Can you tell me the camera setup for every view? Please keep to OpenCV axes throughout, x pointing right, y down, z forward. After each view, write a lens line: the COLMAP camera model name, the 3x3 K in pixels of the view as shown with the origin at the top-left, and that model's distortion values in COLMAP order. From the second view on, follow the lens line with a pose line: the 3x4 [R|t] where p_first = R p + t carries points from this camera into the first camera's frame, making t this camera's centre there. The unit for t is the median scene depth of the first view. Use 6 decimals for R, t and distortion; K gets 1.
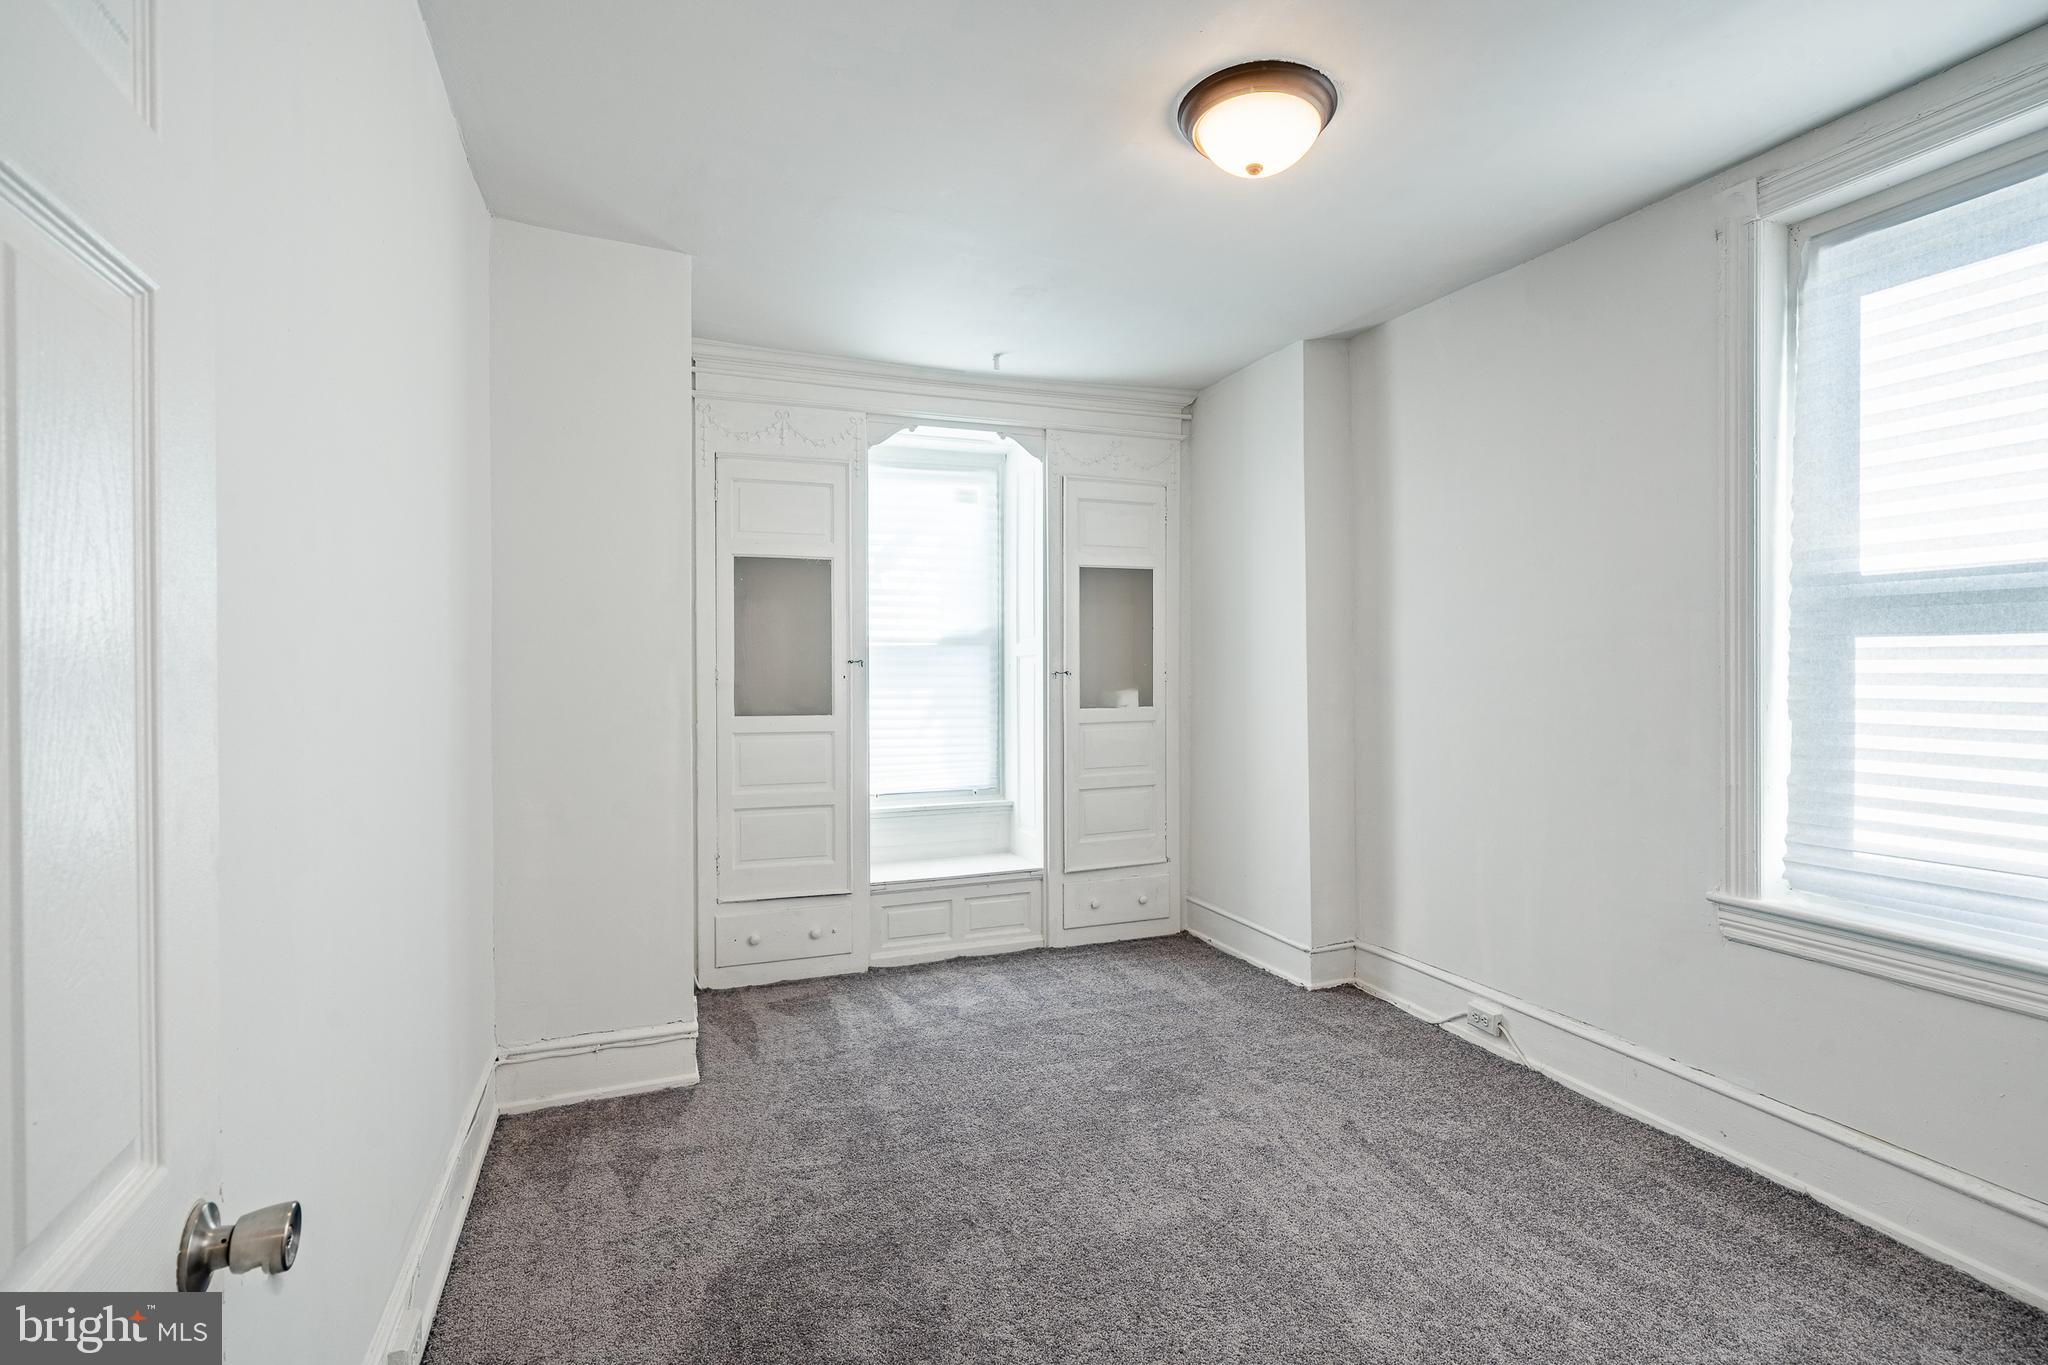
lens RADIAL K [[960.3, 0, 1020.6], [0, 960.3, 652.2], [0, 0, 1]] dist [-0.000517, -0.001413]
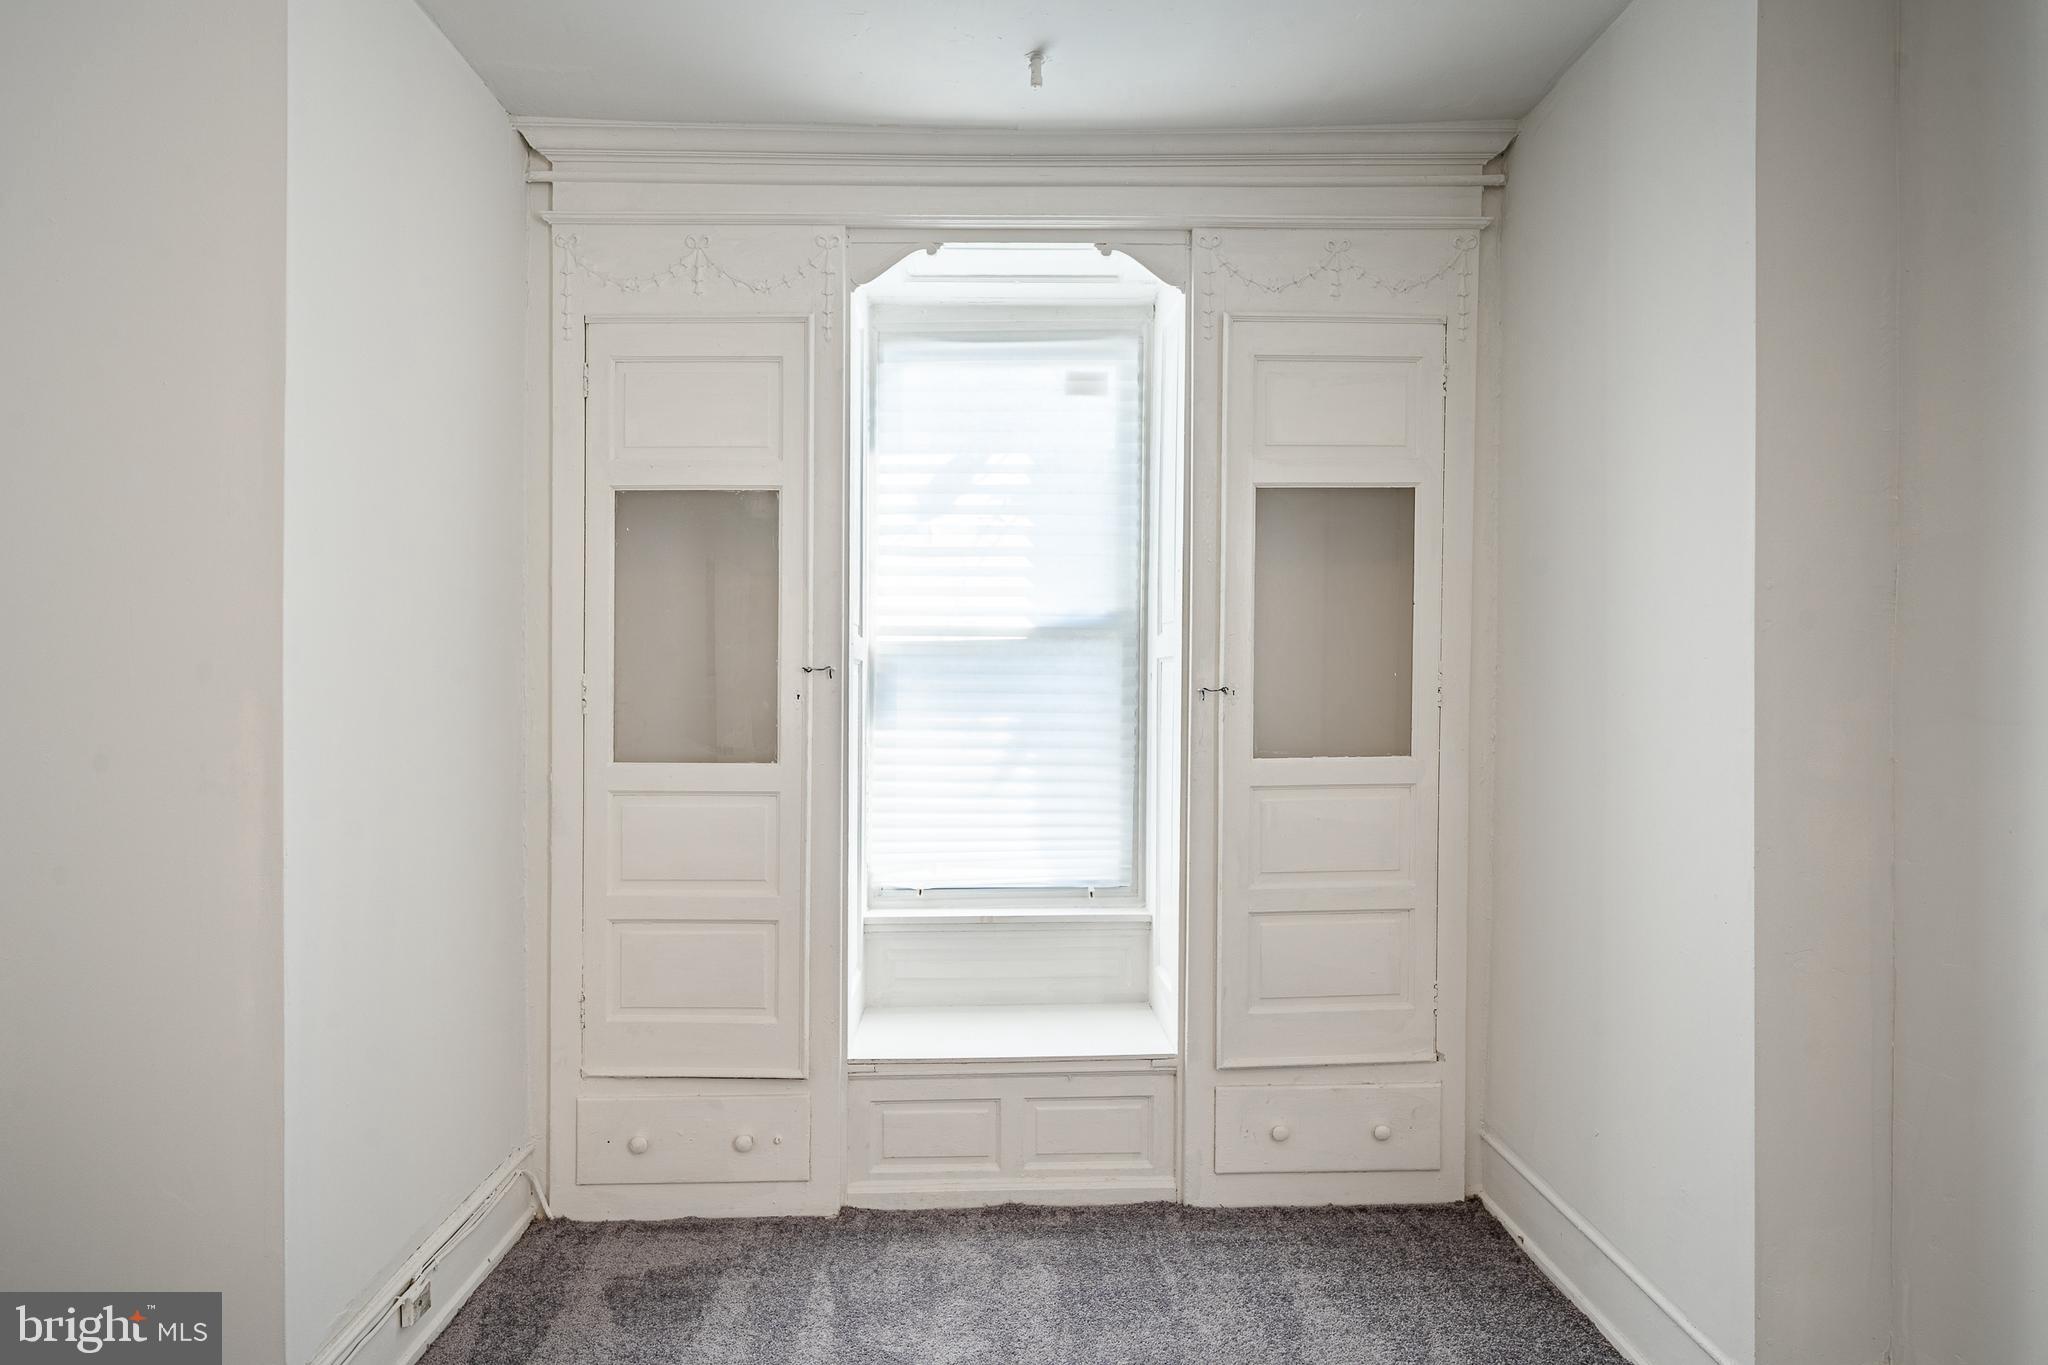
lens RADIAL K [[1060.4, 0, 1019.7], [0, 1060.4, 684.2], [0, 0, 1]] dist [-0.001048, 0.000678]
pose [[0.941022, 0.006026, -0.338292, 0.141407], [0.004815, 0.999502, 0.031197, -0.000372], [0.338311, -0.030986, 0.940524, 0.425622]]
